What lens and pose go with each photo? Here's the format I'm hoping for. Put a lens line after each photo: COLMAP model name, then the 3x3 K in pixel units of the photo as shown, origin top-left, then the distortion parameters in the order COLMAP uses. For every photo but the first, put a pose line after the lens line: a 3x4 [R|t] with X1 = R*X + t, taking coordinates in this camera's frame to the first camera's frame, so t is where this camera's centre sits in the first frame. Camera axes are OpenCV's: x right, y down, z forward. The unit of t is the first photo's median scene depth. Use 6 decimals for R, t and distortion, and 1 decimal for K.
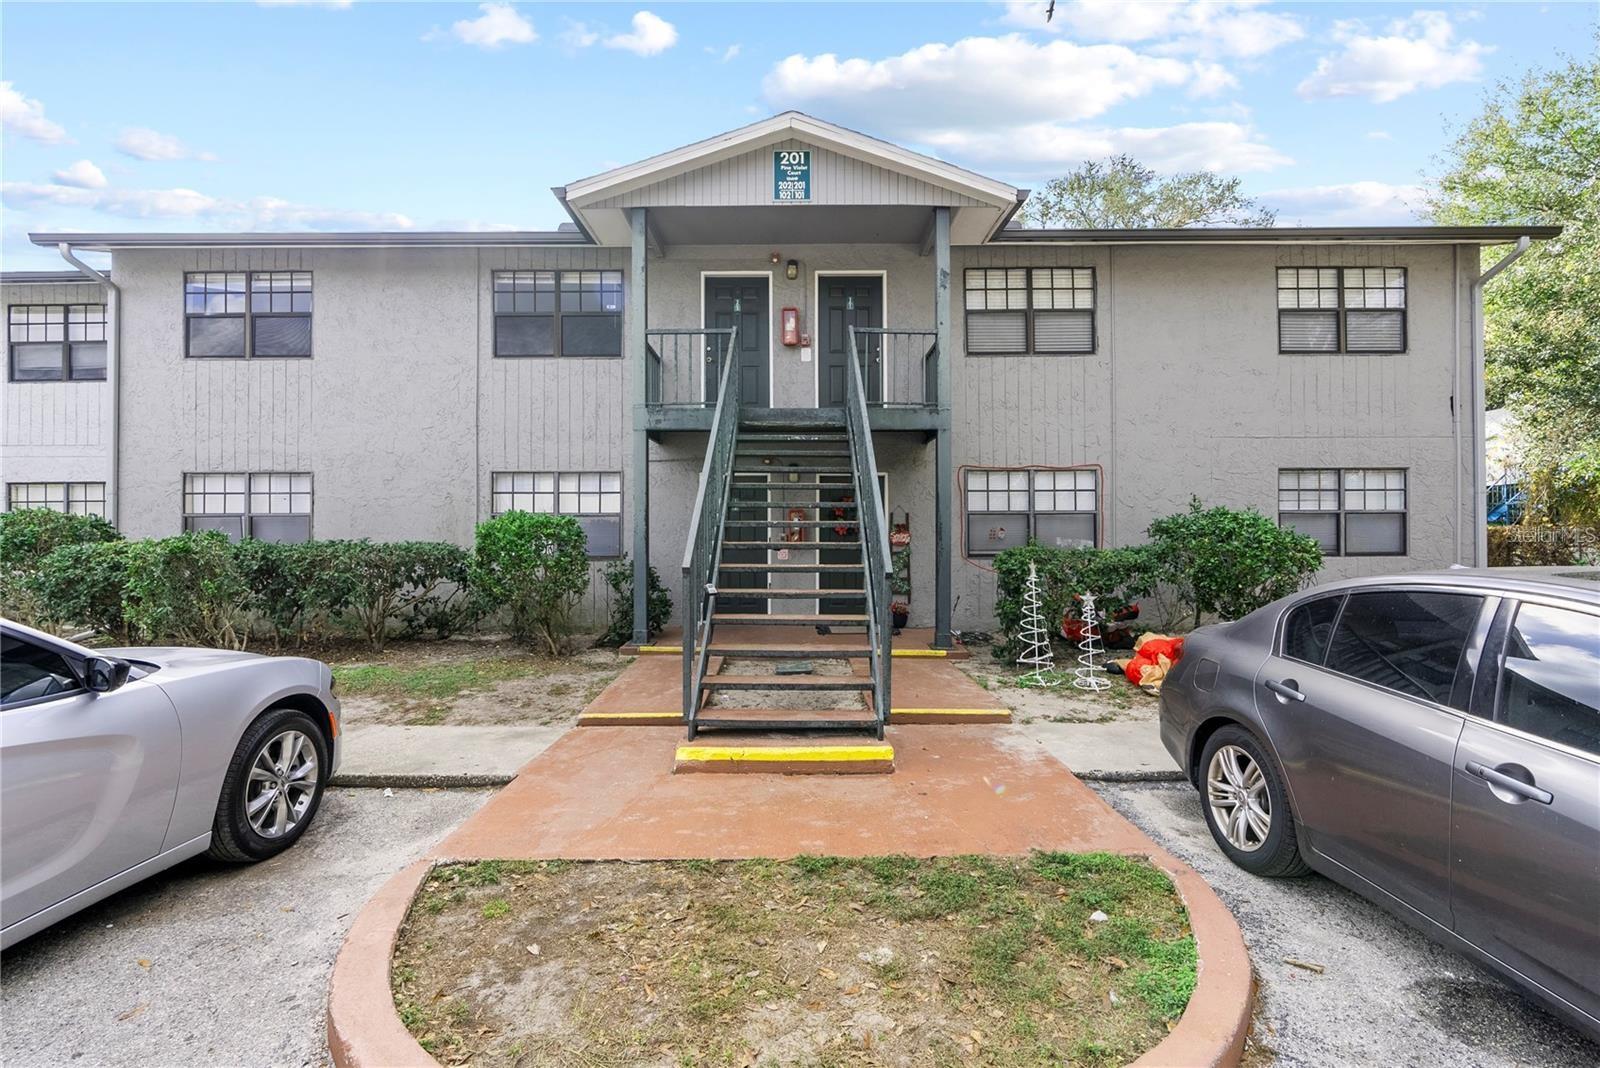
lens RADIAL K [[727.6, 0, 795.6], [0, 727.6, 534.8], [0, 0, 1]] dist [-0.000964, 0.000375]
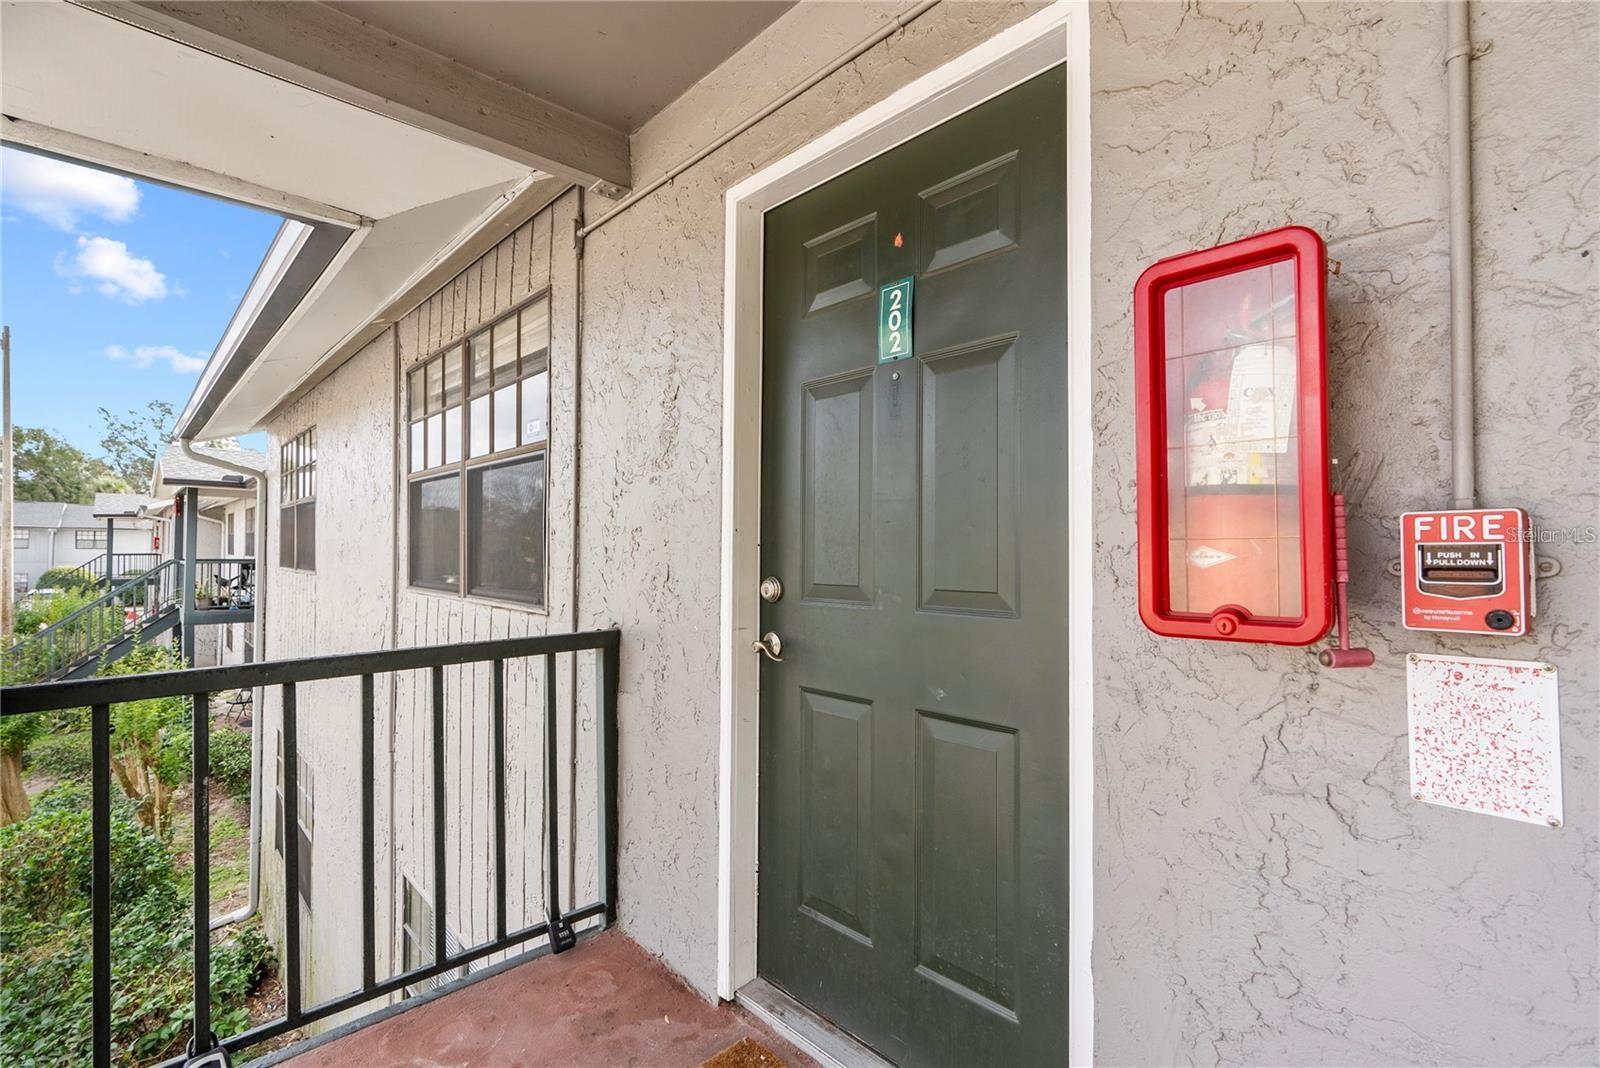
lens RADIAL K [[727.6, 0, 795.6], [0, 727.6, 534.8], [0, 0, 1]] dist [-0.000964, 0.000375]
pose [[0.692853, -0.013107, -0.720960, 0.020004], [0.004274, 0.999892, -0.014070, -0.269649], [0.721067, 0.006667, 0.692834, 0.881101]]
